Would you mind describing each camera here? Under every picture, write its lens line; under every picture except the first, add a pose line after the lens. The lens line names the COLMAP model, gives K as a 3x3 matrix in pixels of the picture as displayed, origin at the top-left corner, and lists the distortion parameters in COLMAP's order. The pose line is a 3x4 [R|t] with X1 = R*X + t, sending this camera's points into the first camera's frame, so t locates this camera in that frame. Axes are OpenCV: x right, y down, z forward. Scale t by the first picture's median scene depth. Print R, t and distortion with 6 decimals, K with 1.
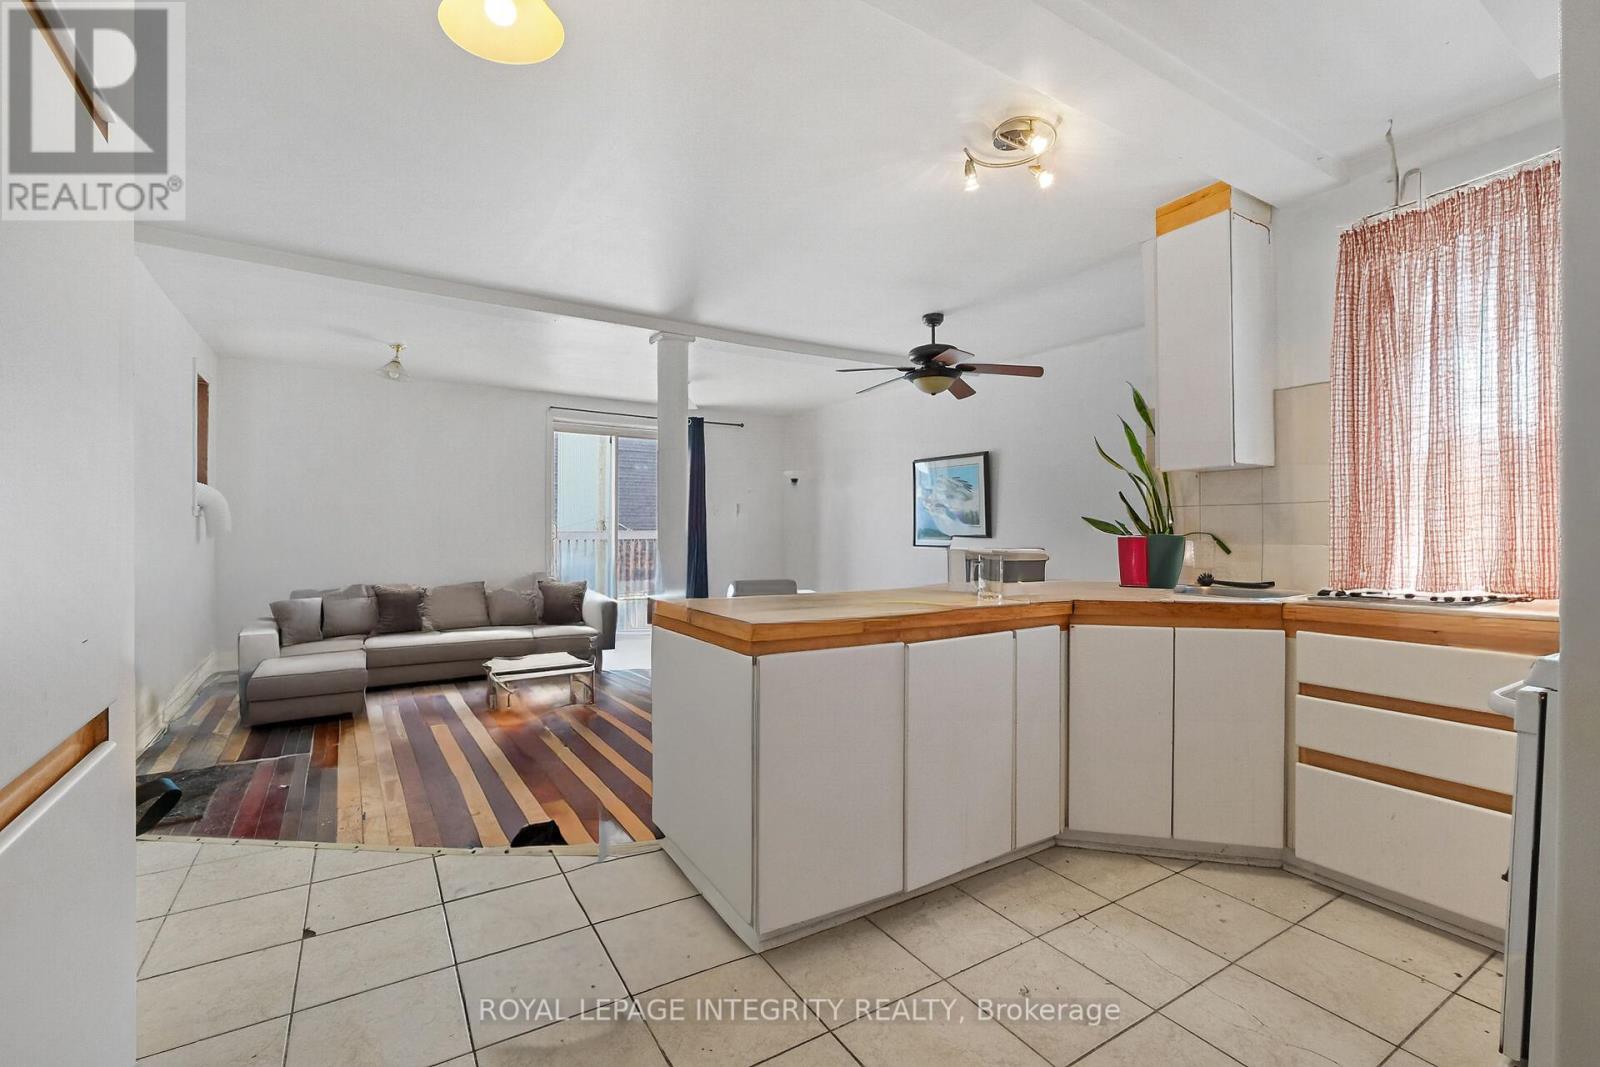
lens RADIAL K [[695.1, 0, 796.6], [0, 695.1, 531.8], [0, 0, 1]] dist [-0.003800, -0.000880]
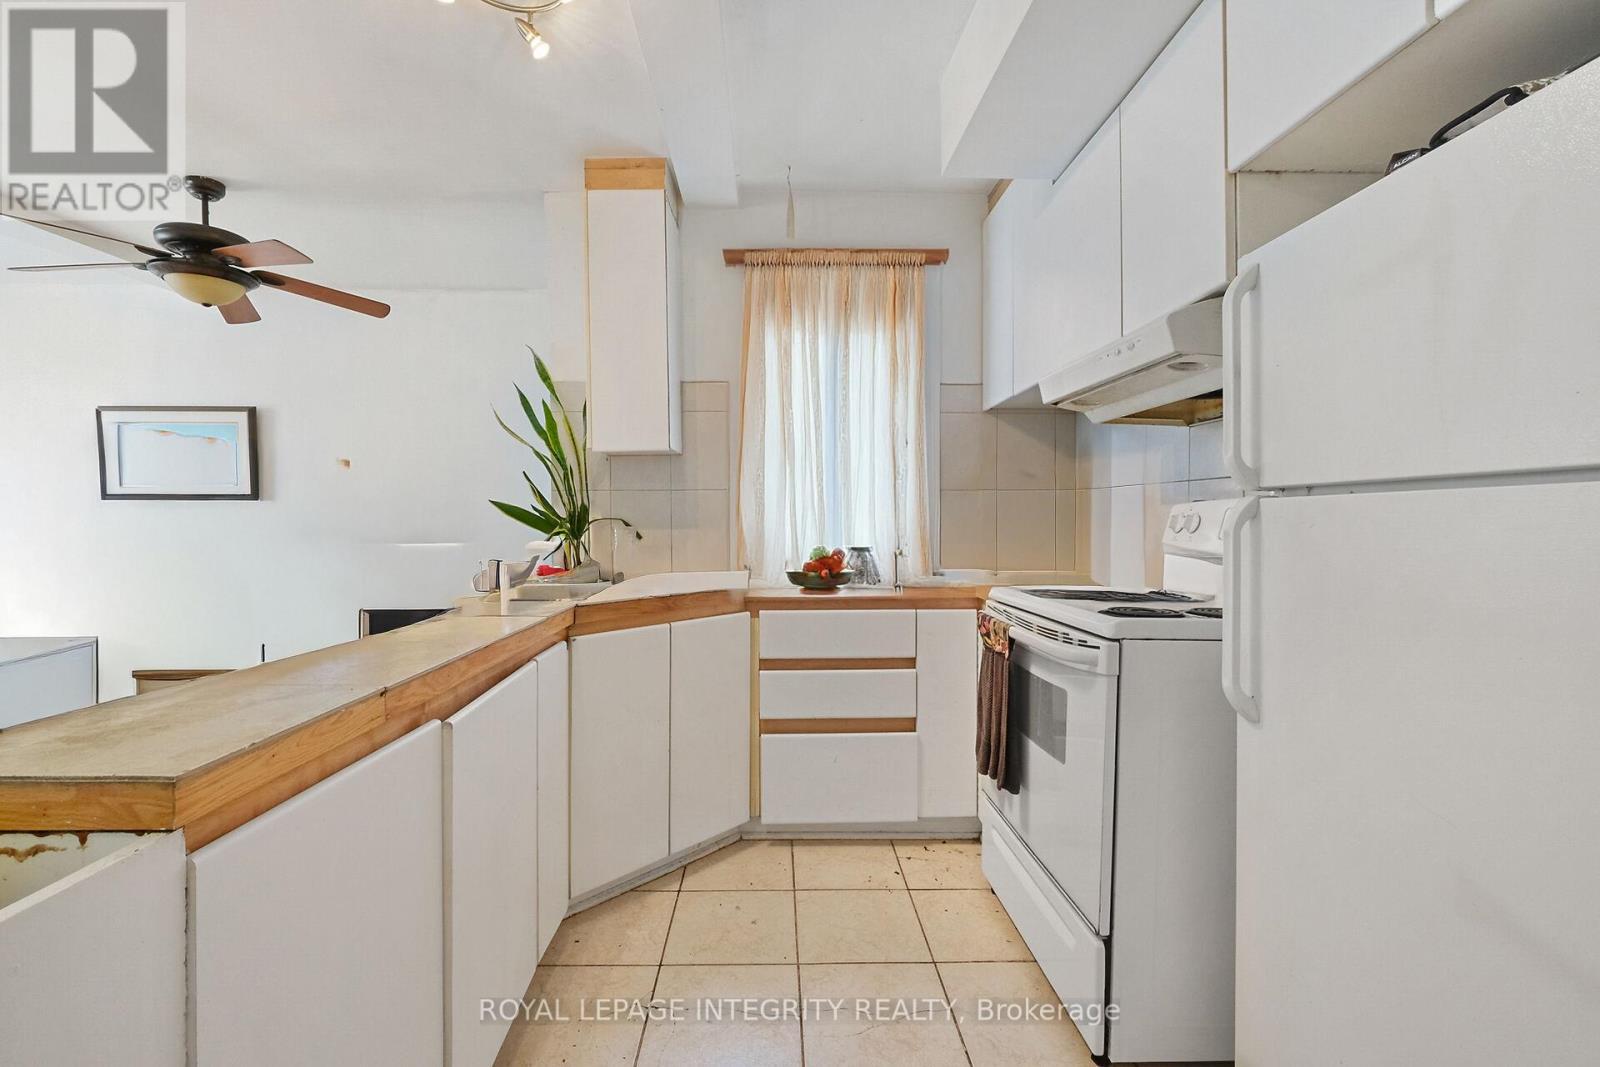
lens RADIAL K [[693.8, 0, 795.4], [0, 693.8, 519.3], [0, 0, 1]] dist [0.000968, -0.000439]
pose [[0.504101, -0.008706, 0.863601, -0.152367], [0.006156, 0.999960, 0.006487, -0.003253], [-0.863623, 0.002046, 0.504135, 0.383890]]
